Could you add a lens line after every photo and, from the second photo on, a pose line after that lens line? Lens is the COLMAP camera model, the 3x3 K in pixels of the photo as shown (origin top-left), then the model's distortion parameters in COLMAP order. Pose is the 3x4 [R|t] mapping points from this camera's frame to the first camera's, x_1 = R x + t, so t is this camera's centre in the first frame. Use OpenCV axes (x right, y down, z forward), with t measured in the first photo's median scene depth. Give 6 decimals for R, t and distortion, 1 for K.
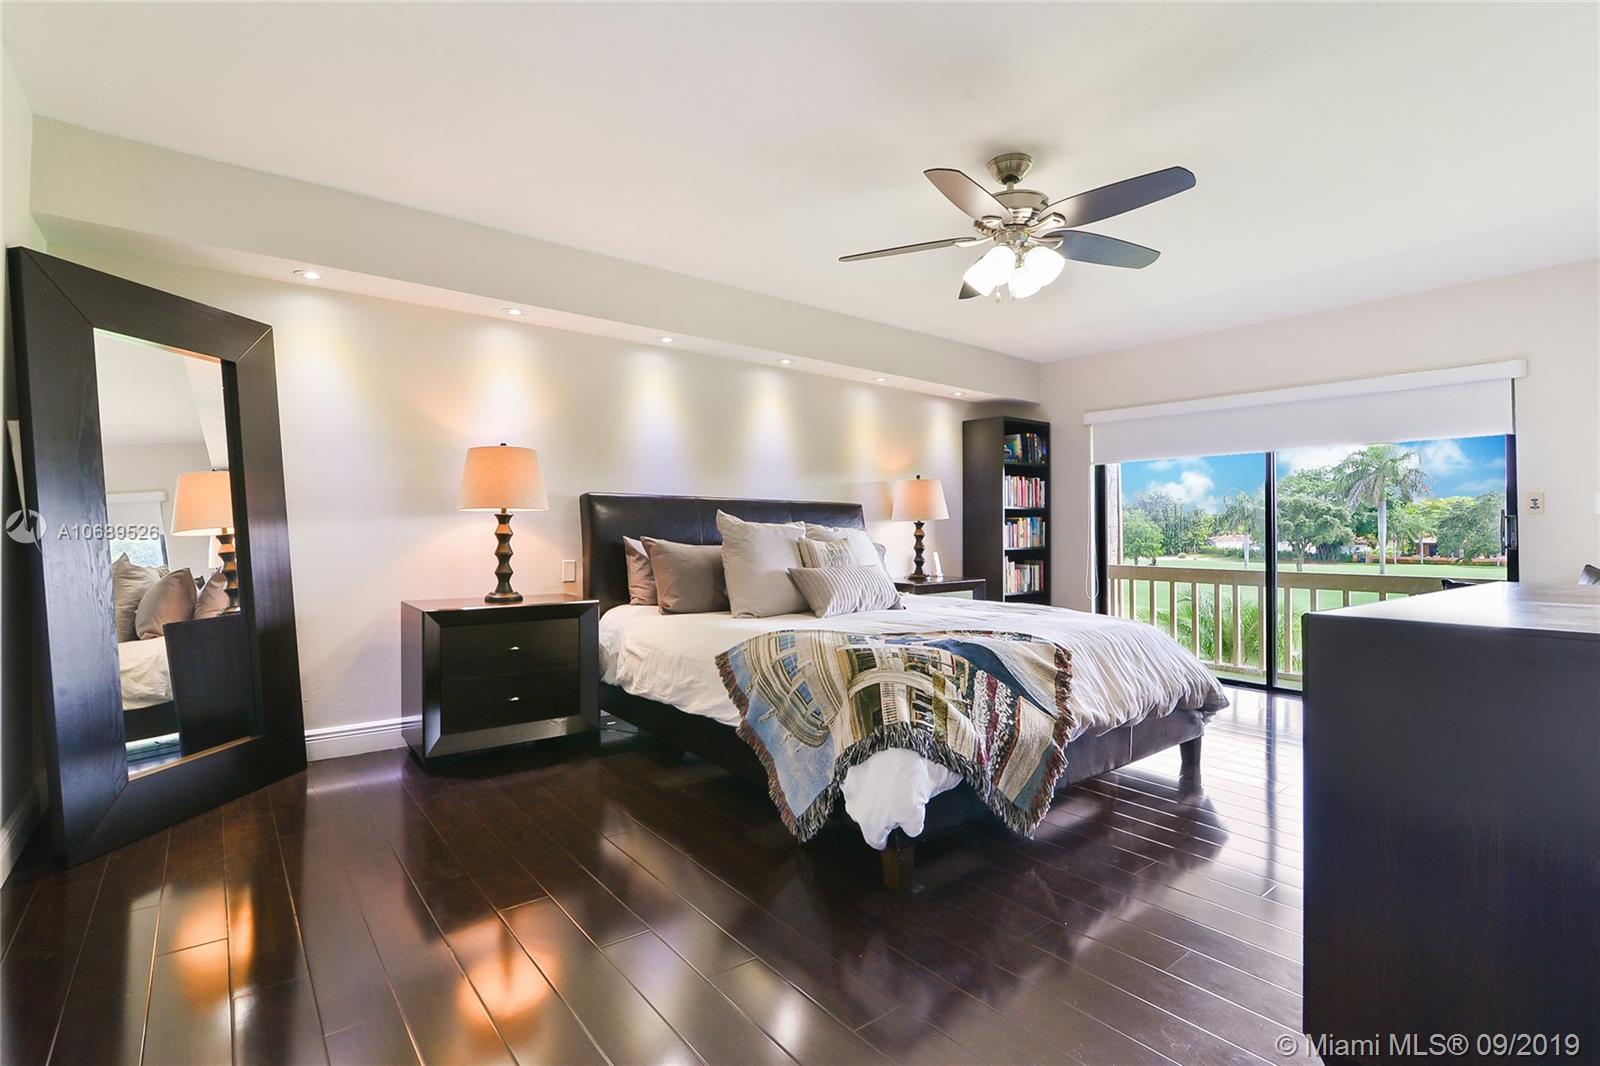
lens RADIAL K [[741.7, 0, 813.1], [0, 741.7, 531.0], [0, 0, 1]] dist [-0.010616, -0.001260]
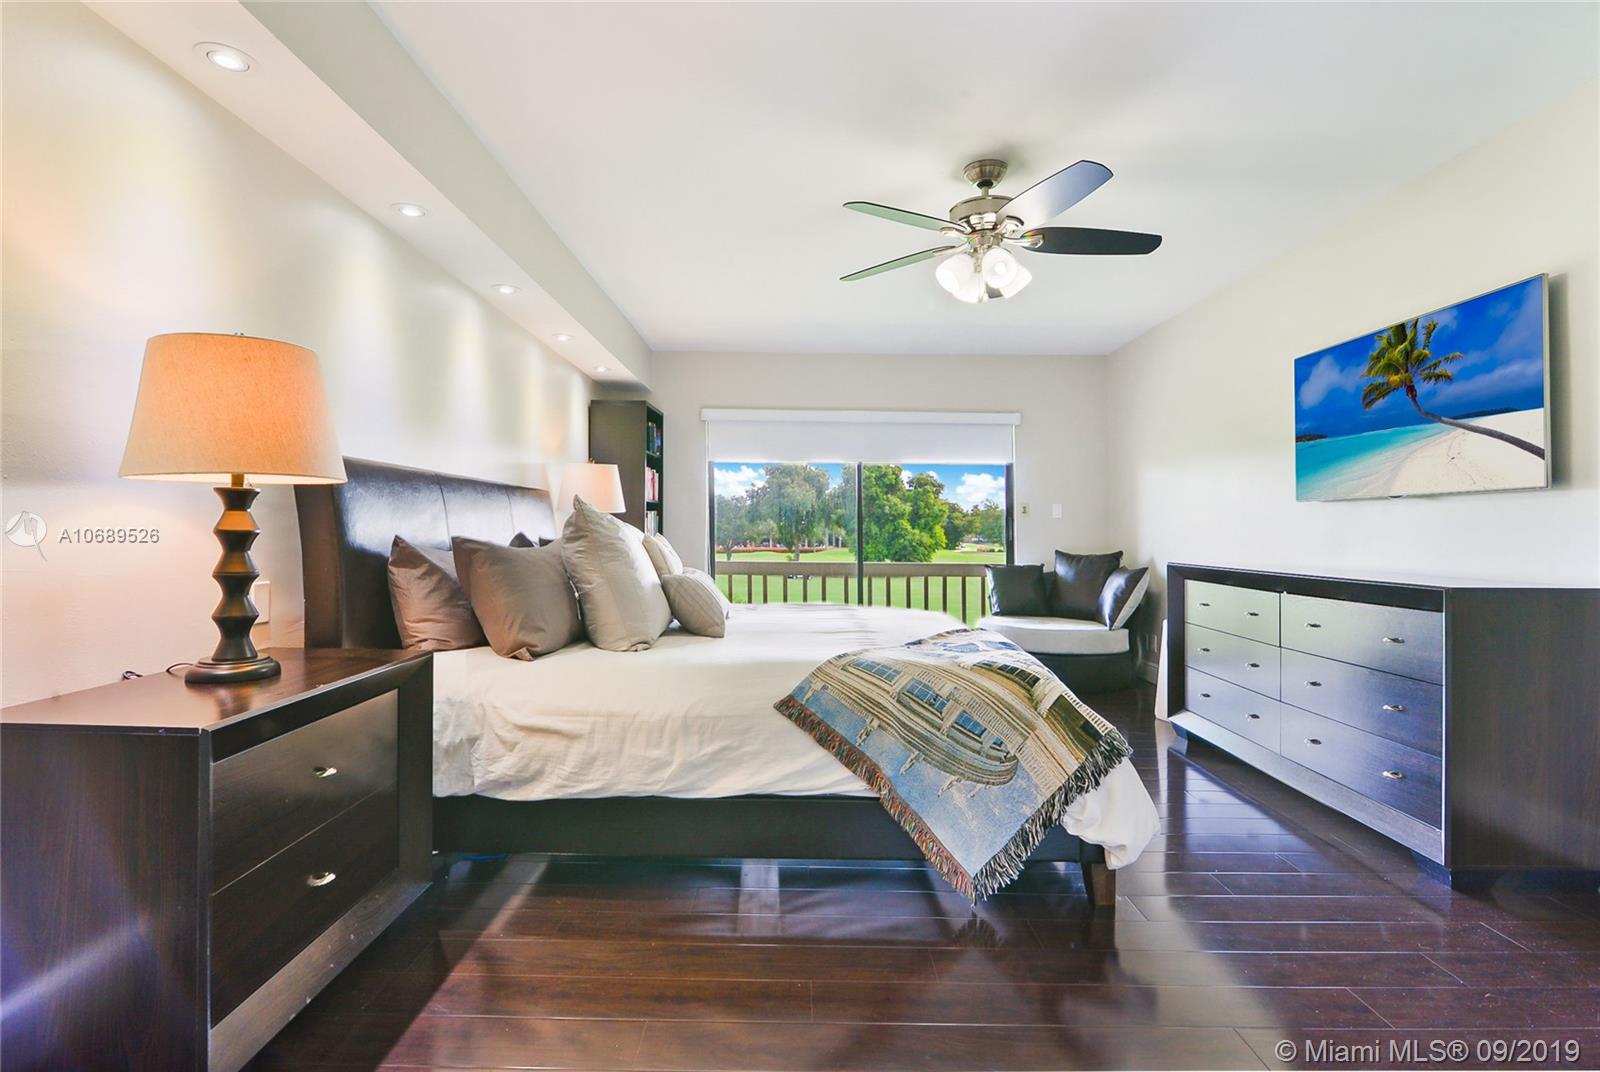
lens RADIAL K [[741.7, 0, 797.2], [0, 741.7, 535.3], [0, 0, 1]] dist [-0.010616, -0.001260]
pose [[0.632282, -0.003693, 0.774729, -0.552476], [-0.006968, 0.999921, 0.010453, -0.000905], [-0.774707, -0.012008, 0.632207, 0.445600]]
